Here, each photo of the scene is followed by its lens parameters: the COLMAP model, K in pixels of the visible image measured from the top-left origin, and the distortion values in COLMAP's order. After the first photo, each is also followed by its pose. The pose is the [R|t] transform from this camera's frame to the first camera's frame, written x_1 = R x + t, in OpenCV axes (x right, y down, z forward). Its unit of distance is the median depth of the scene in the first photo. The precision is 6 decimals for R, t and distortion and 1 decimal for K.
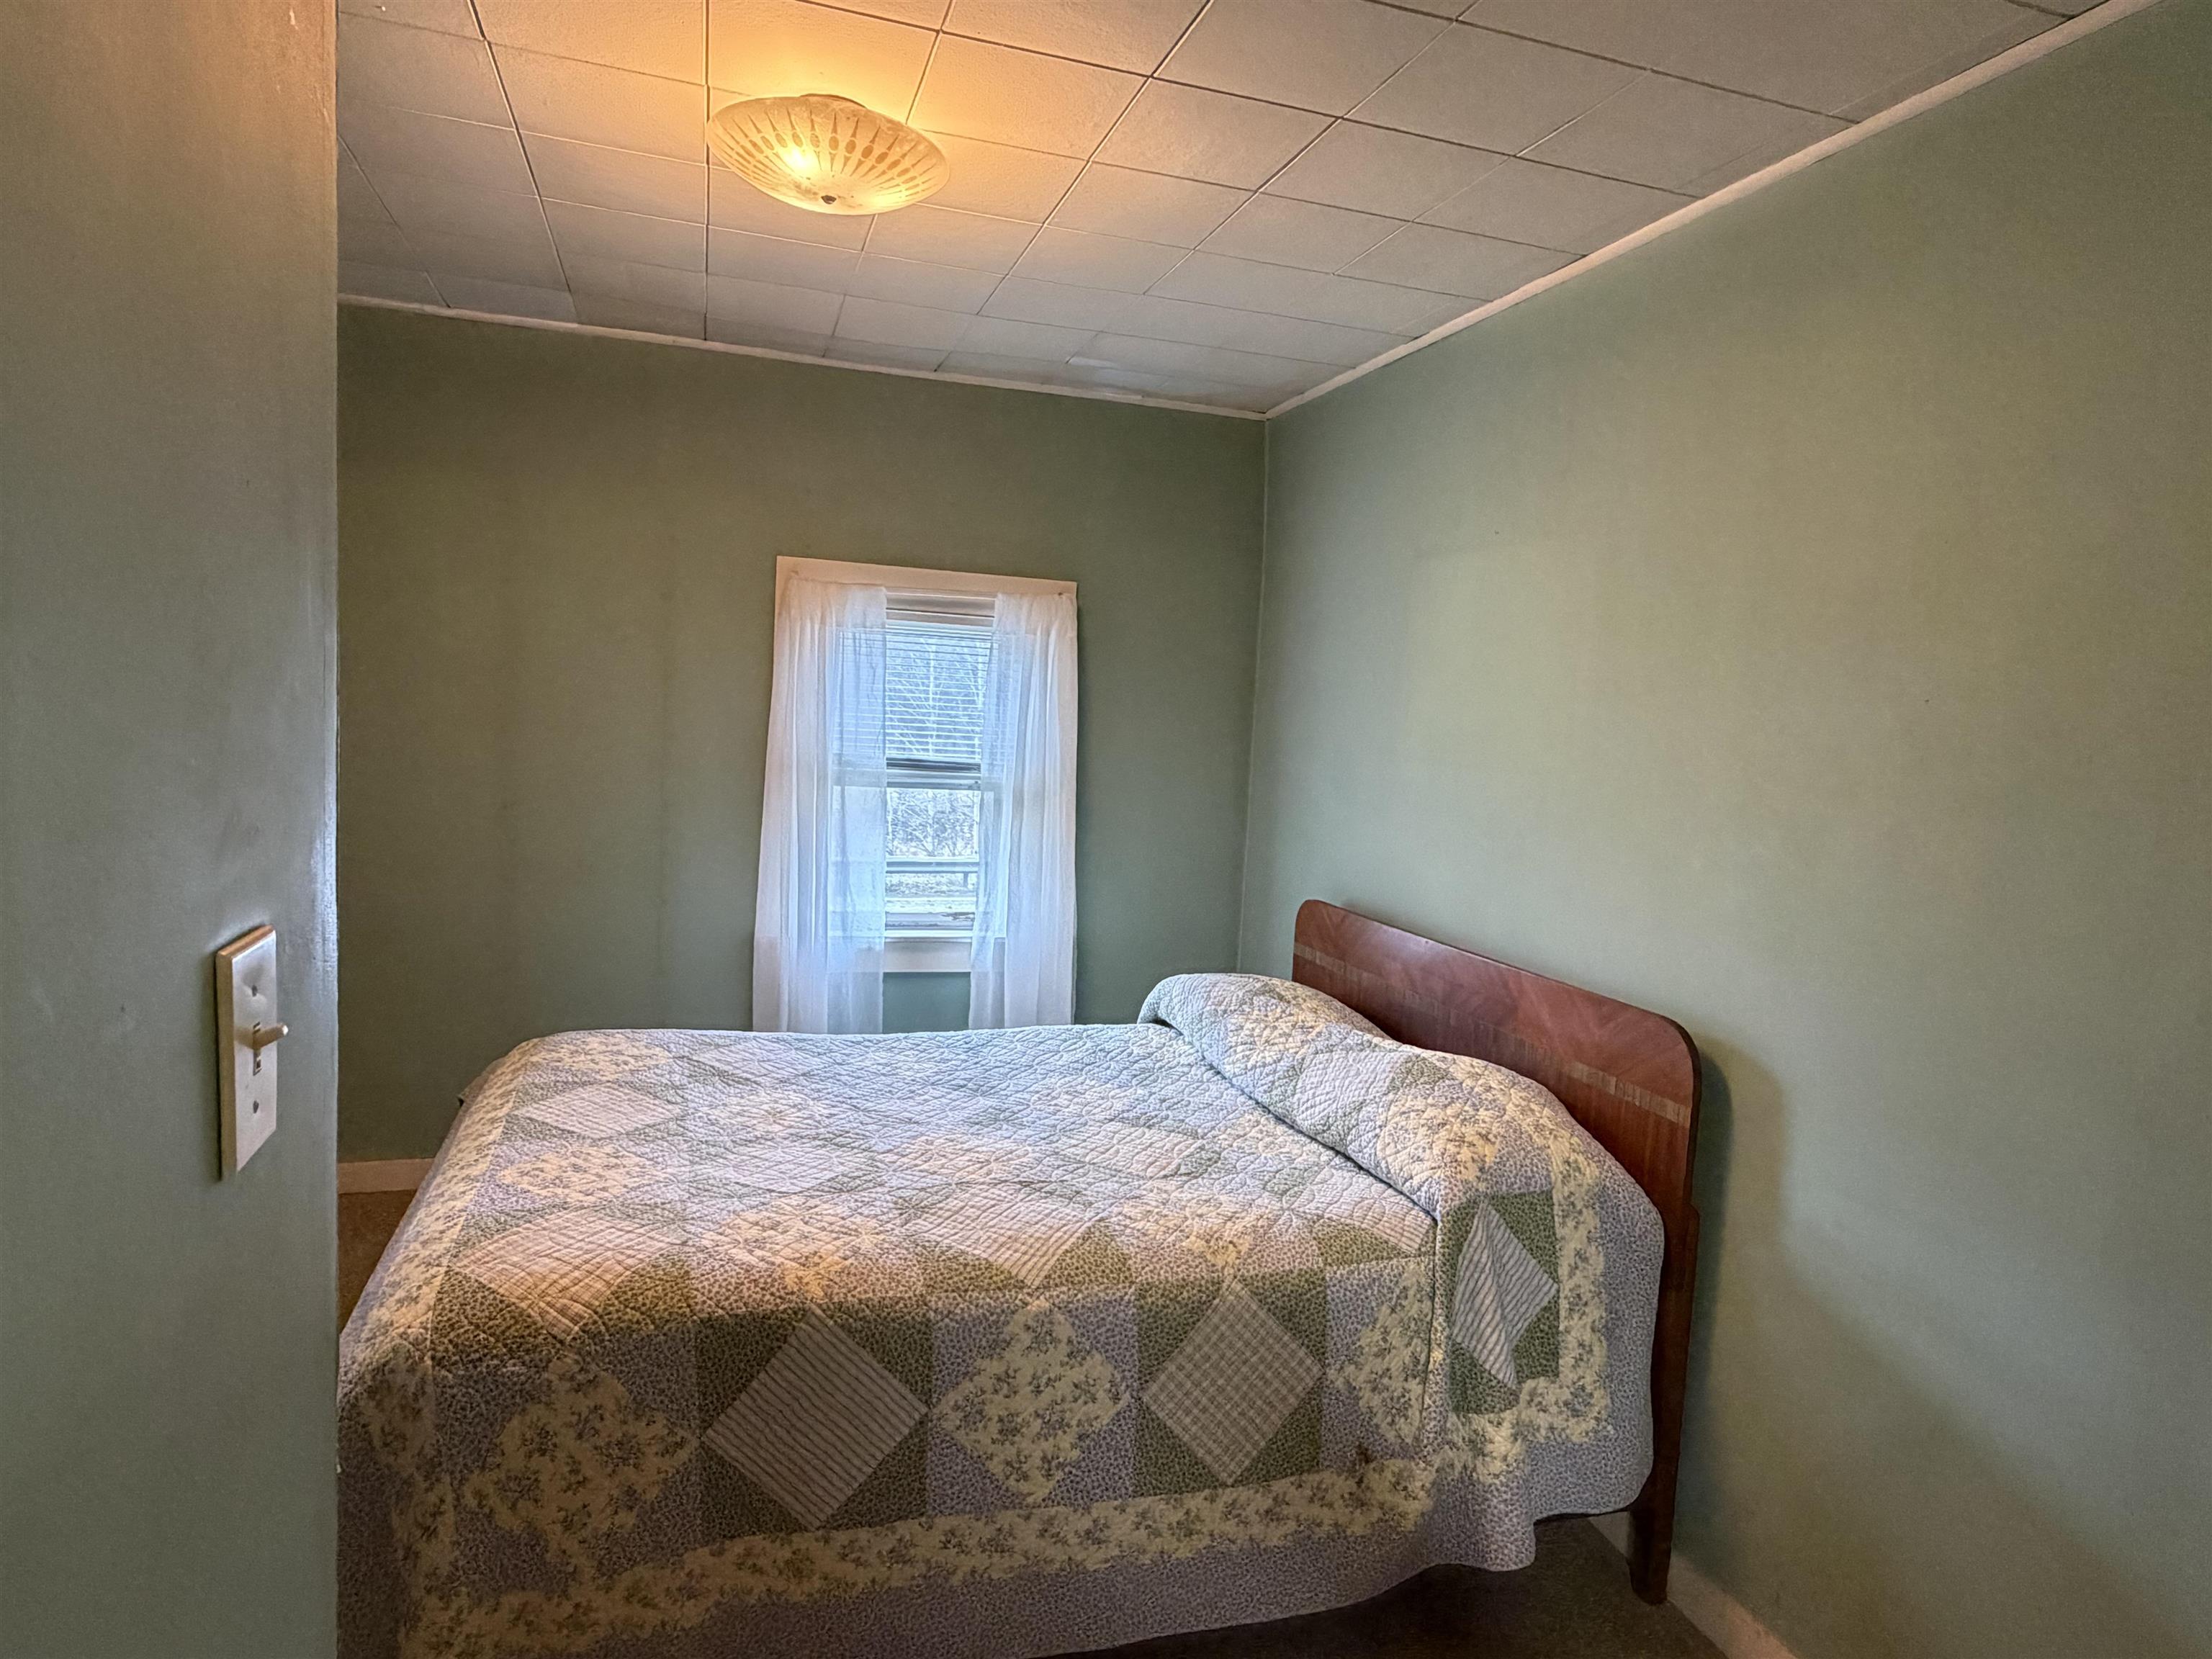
lens RADIAL K [[1265.4, 0, 1106.1], [0, 1265.4, 831.4], [0, 0, 1]] dist [-0.001295, -0.000856]
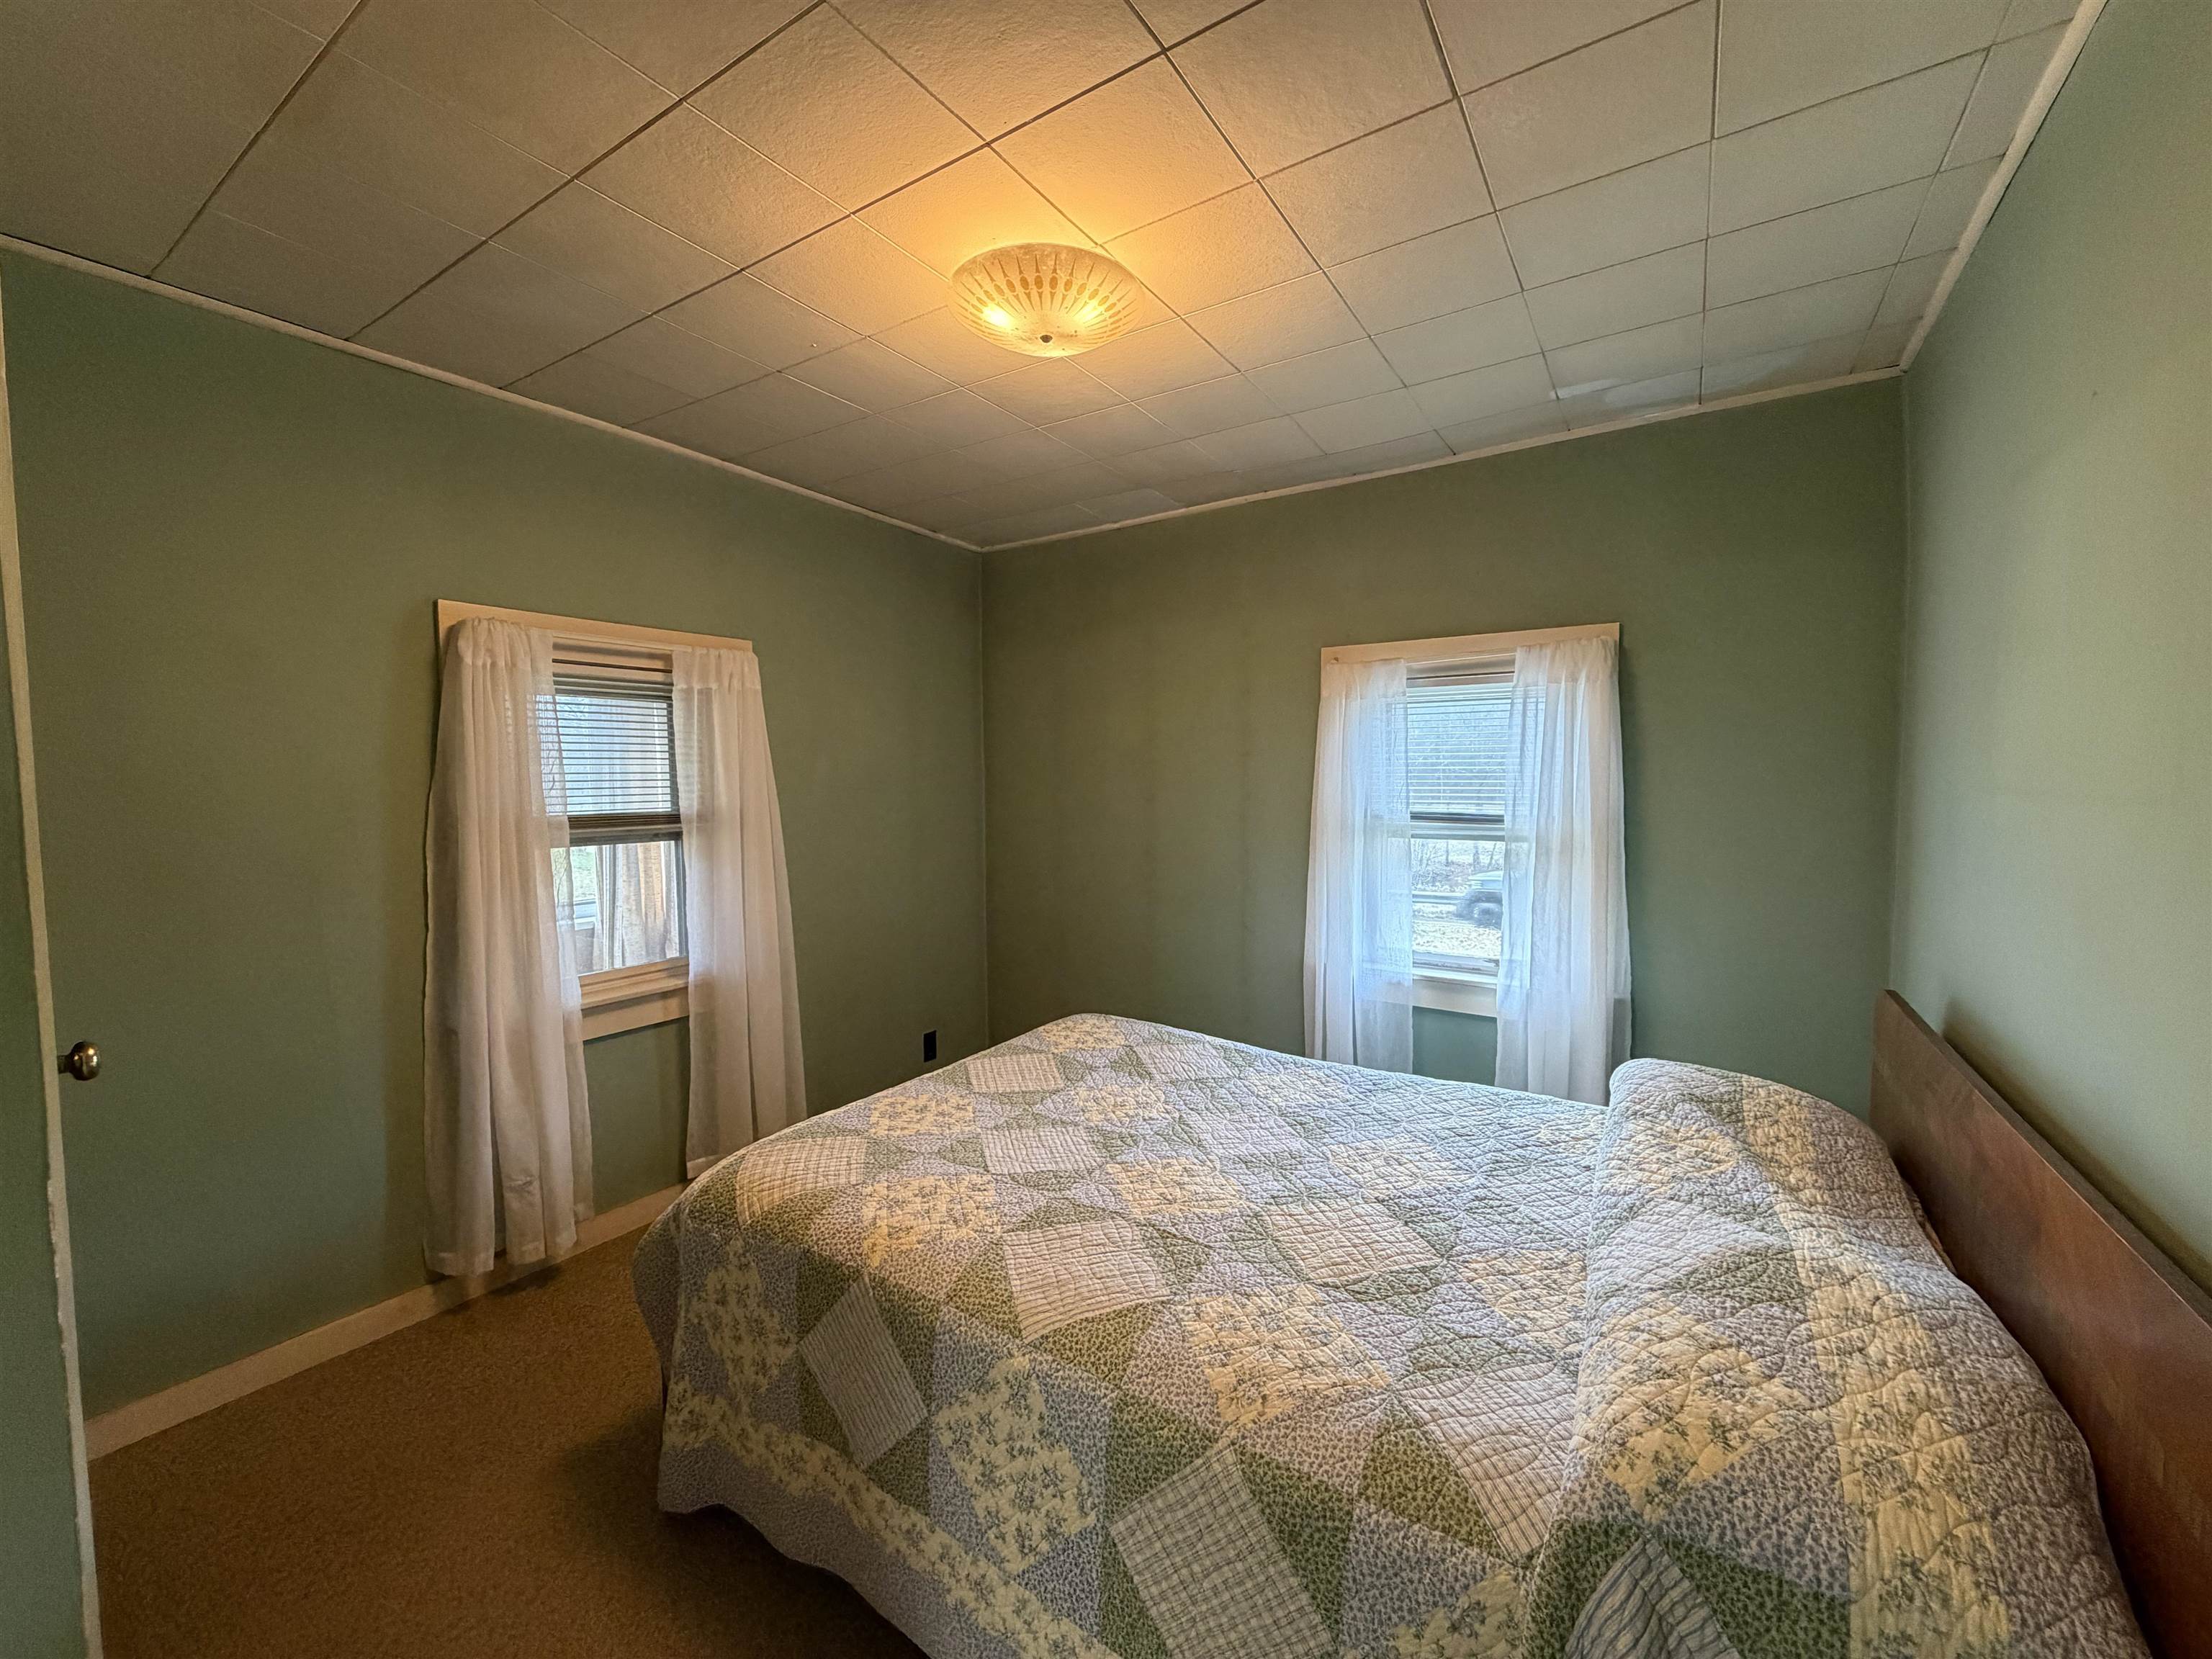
lens RADIAL K [[882.6, 0, 1104.3], [0, 882.6, 829.5], [0, 0, 1]] dist [-0.000430, -0.000236]
pose [[0.628094, -0.010783, -0.778062, 0.410125], [-0.032781, 0.998650, -0.040303, -0.004257], [0.777446, 0.050820, 0.626893, 0.486430]]
